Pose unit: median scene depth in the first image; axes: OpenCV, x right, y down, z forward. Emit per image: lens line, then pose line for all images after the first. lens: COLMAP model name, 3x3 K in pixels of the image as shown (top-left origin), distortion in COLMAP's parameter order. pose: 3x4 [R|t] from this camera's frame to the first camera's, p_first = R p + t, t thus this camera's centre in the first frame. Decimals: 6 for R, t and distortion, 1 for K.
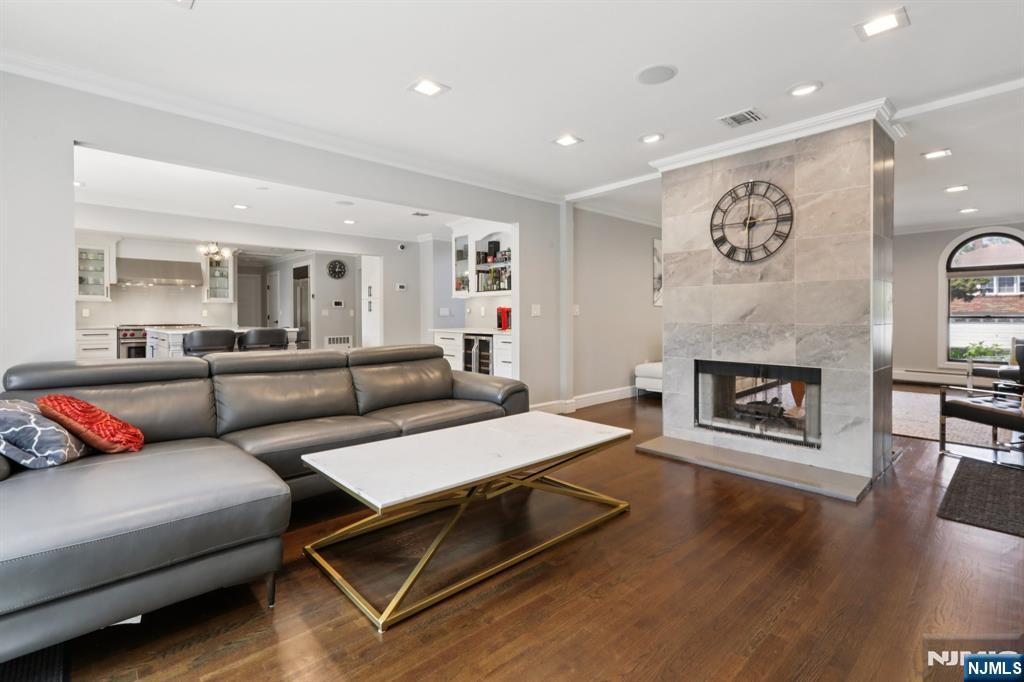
lens RADIAL K [[469.2, 0, 525.7], [0, 469.2, 321.9], [0, 0, 1]] dist [-0.000959, -0.000094]
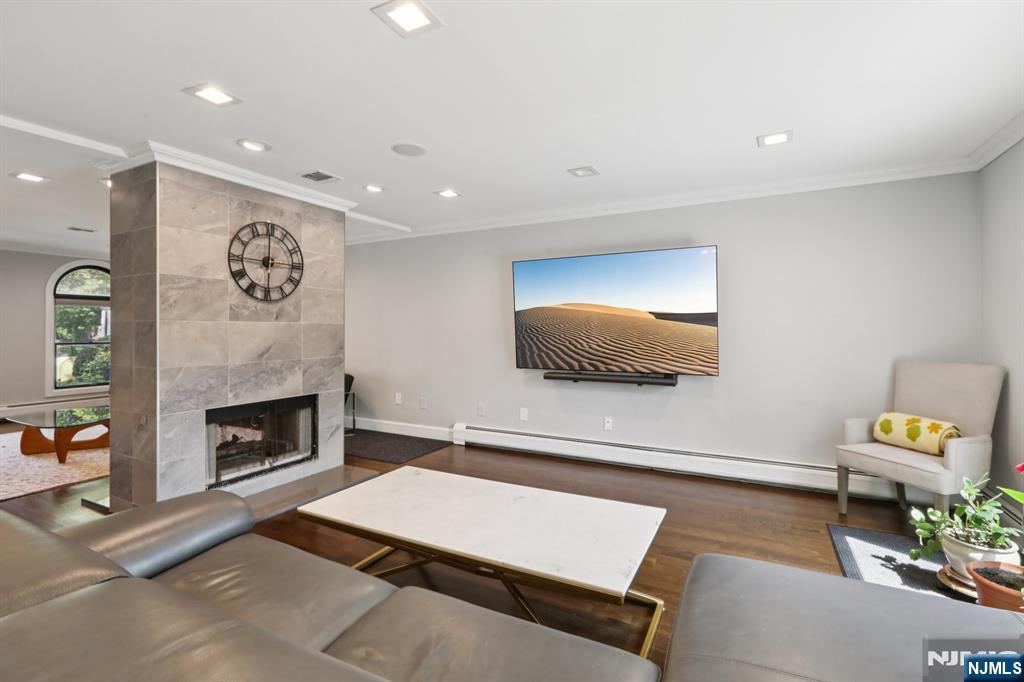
lens RADIAL K [[469.2, 0, 513.6], [0, 469.2, 332.5], [0, 0, 1]] dist [-0.000959, -0.000094]
pose [[-0.313786, -0.003999, 0.949485, -0.644794], [0.015714, 0.999832, 0.009404, -0.059773], [-0.949364, 0.017872, -0.313671, 0.803997]]
